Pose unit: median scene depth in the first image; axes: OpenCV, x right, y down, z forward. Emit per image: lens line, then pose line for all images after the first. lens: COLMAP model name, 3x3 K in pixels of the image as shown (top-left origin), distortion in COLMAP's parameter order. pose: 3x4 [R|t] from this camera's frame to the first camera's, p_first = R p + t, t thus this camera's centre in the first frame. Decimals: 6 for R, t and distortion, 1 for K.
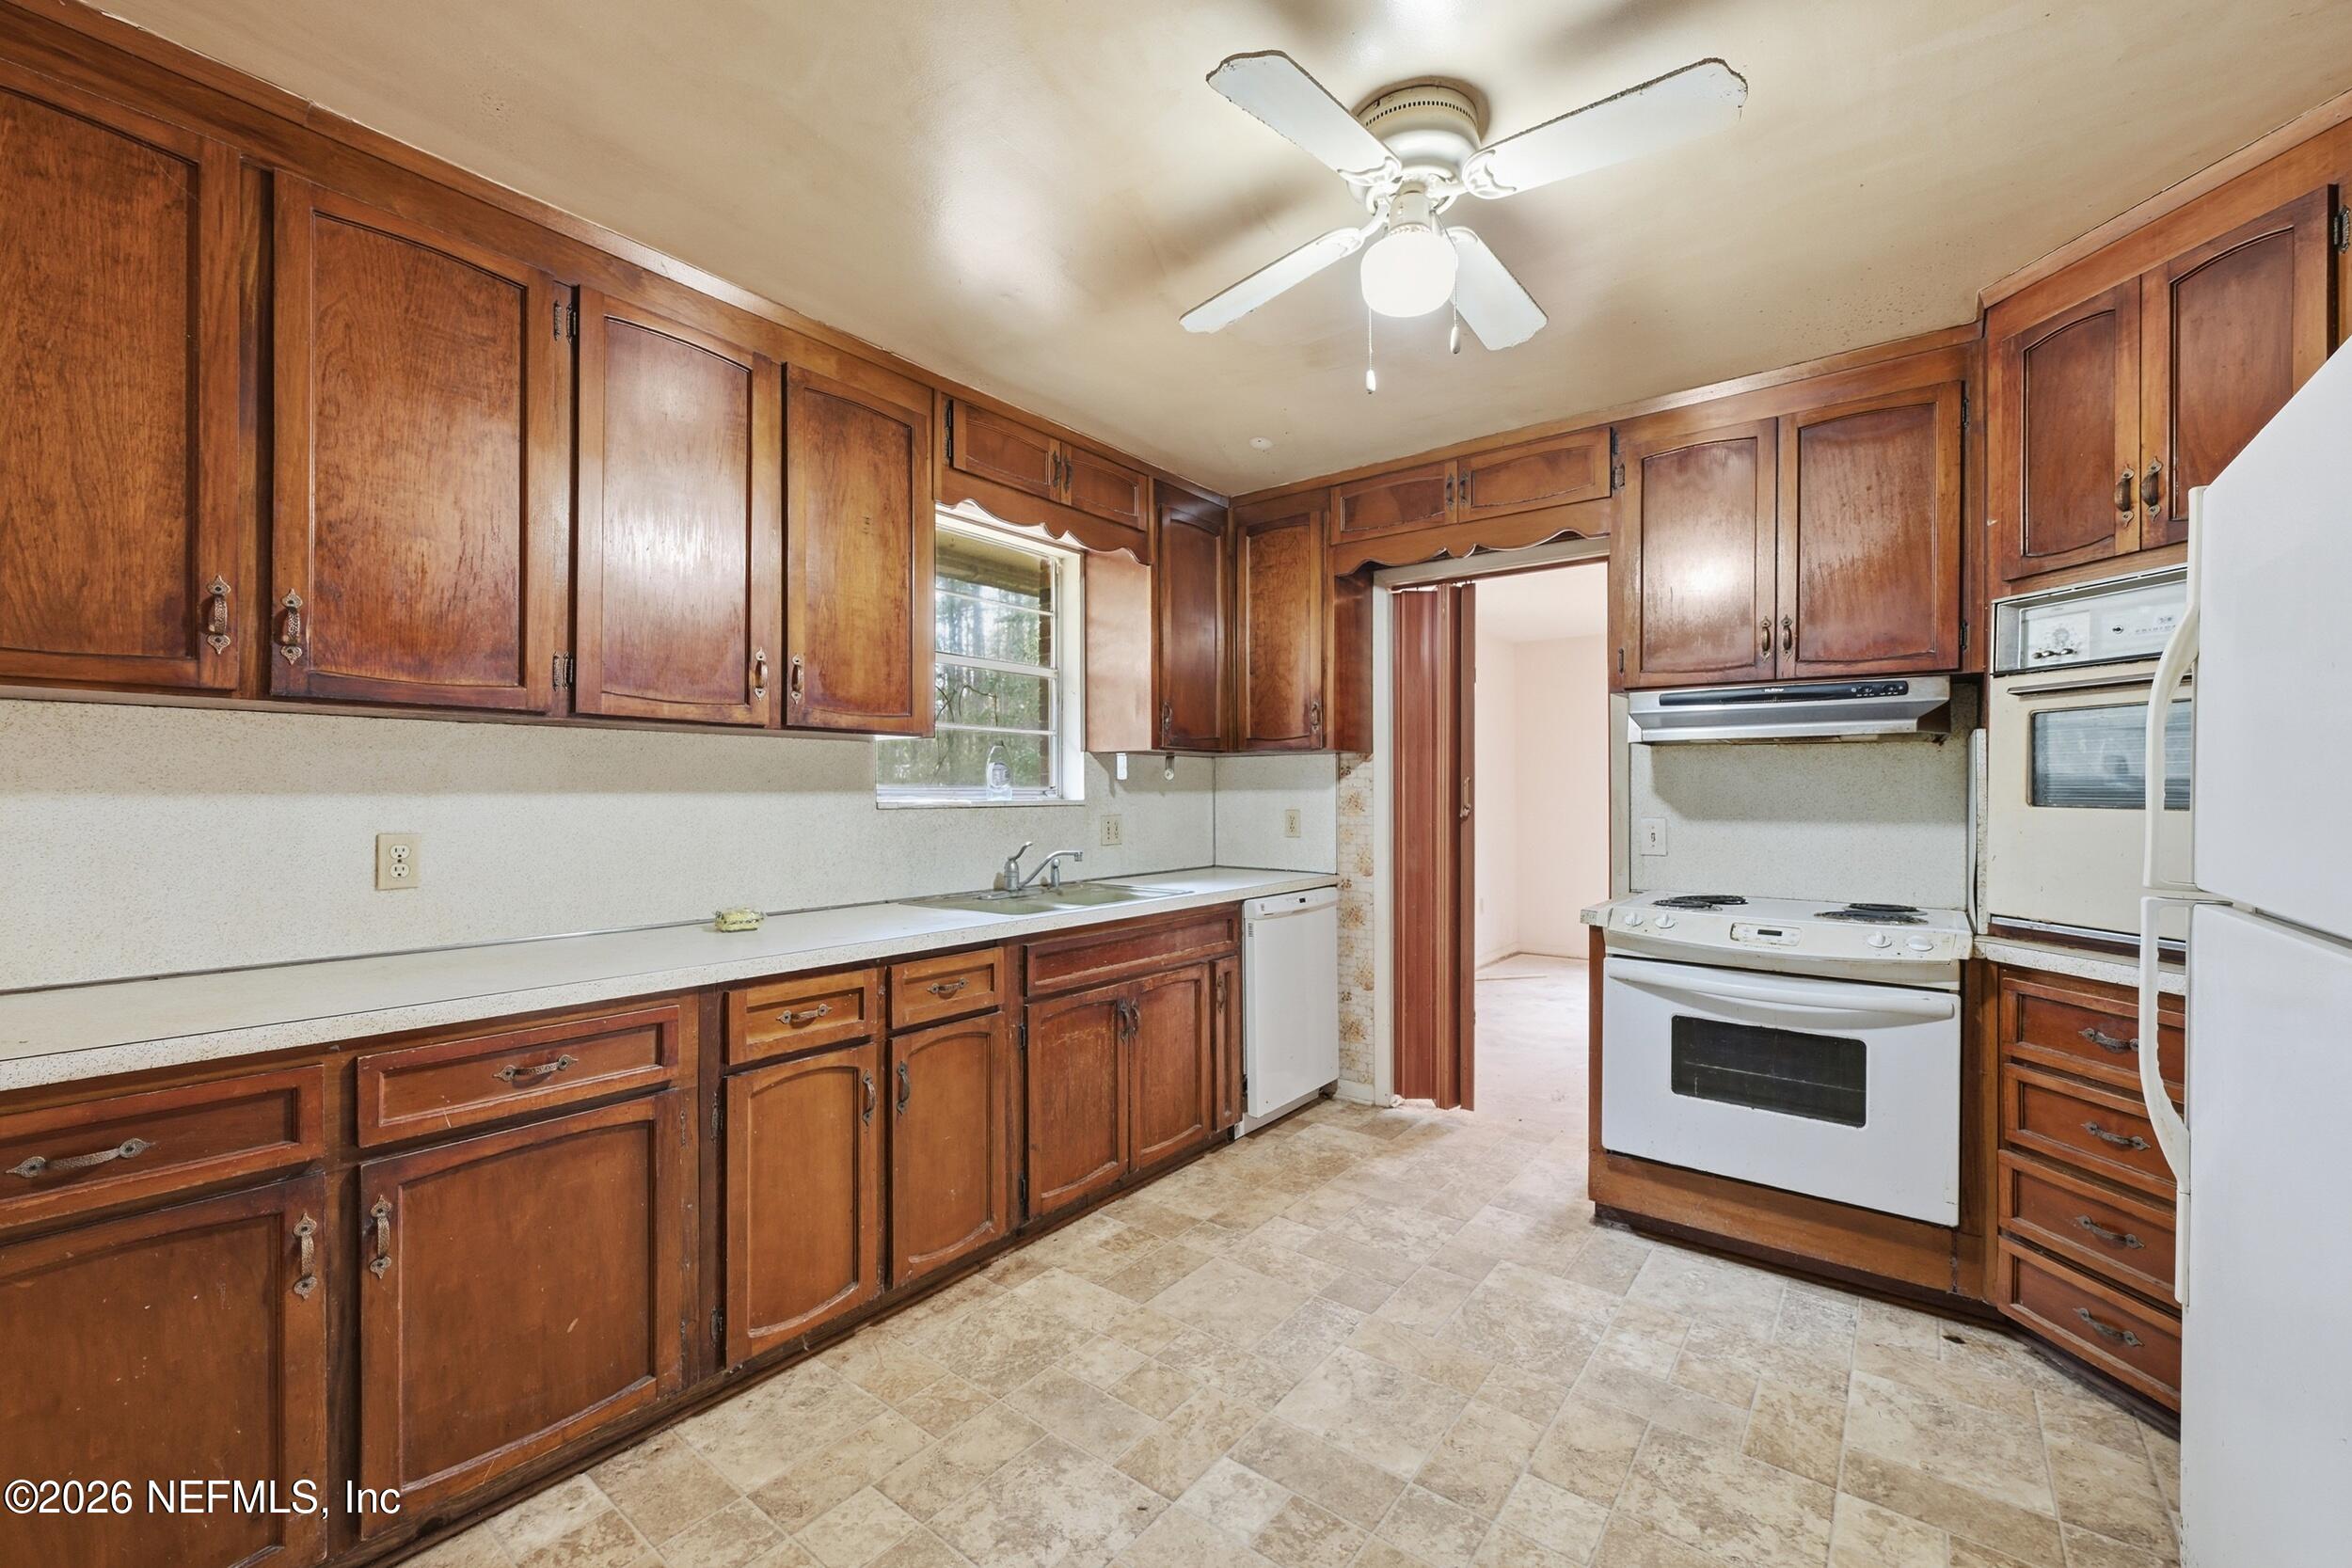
lens RADIAL K [[930.2, 0, 1216.6], [0, 930.2, 796.4], [0, 0, 1]] dist [0.000275, -0.000096]
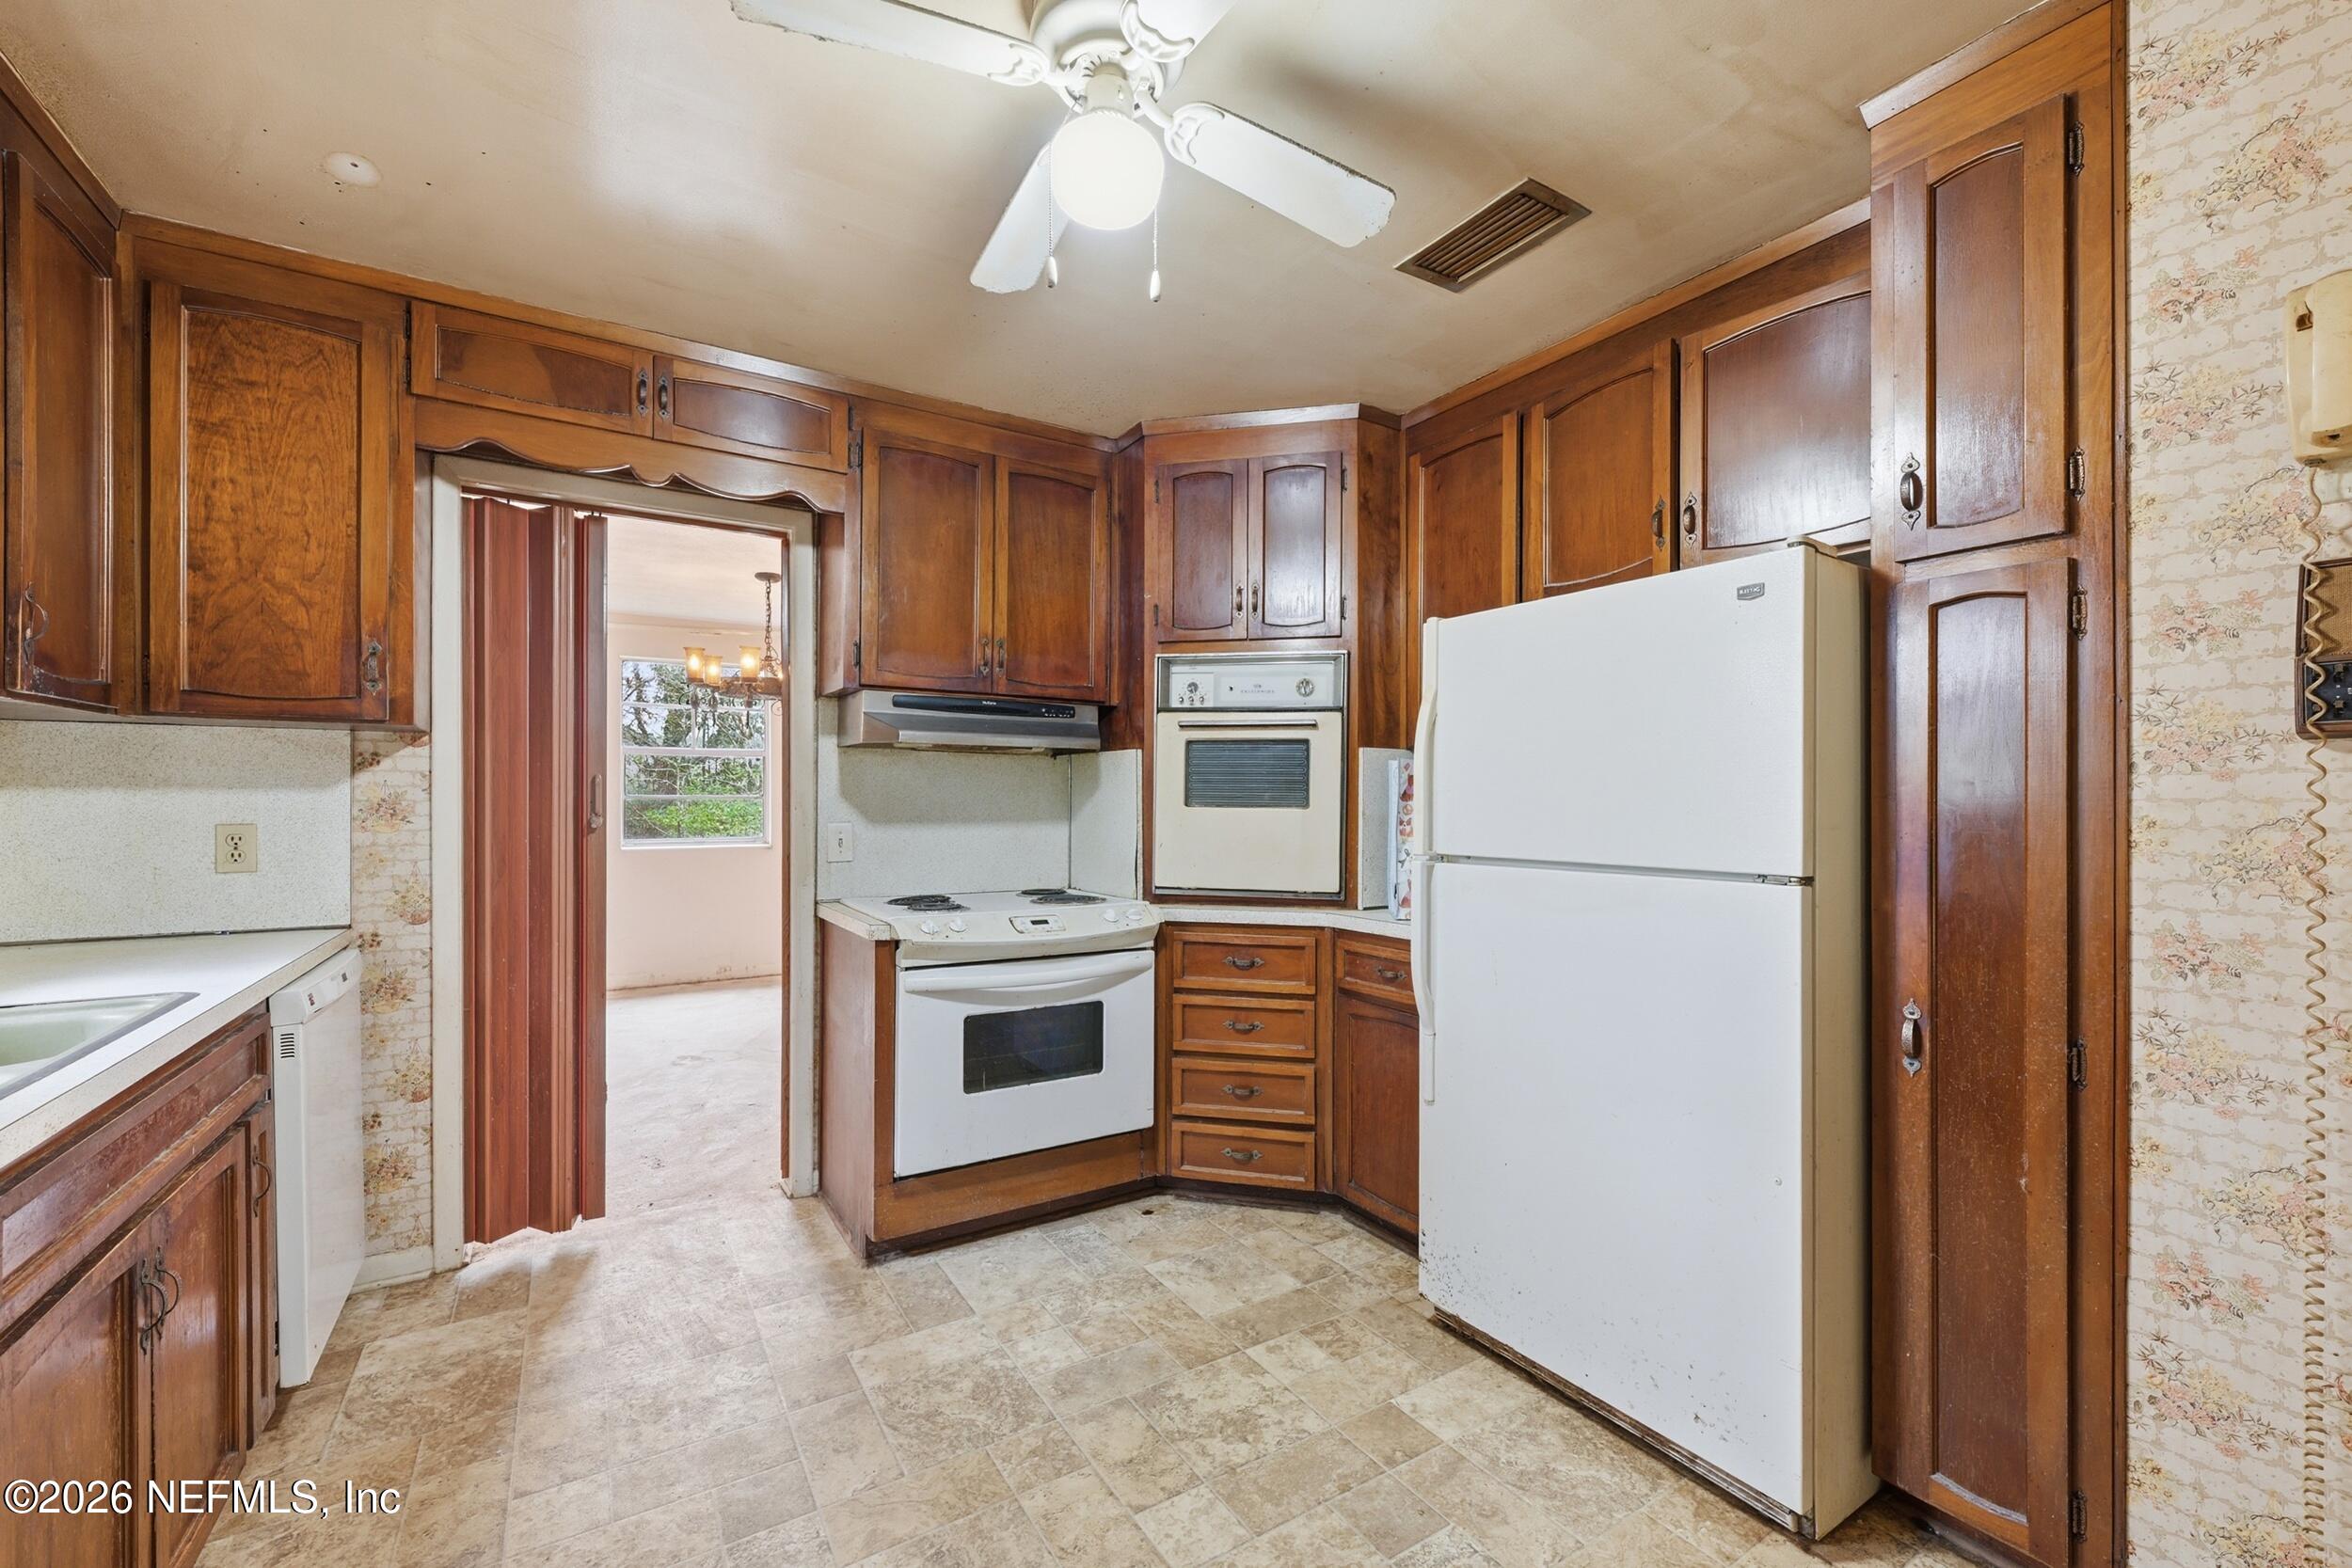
lens RADIAL K [[930.2, 0, 1168.2], [0, 930.2, 801.1], [0, 0, 1]] dist [0.000275, -0.000096]
pose [[0.375302, -0.000810, 0.926902, -0.358997], [0.000319, 1.000000, 0.000745, 0.000808], [-0.926902, 0.000016, 0.375302, 0.415582]]
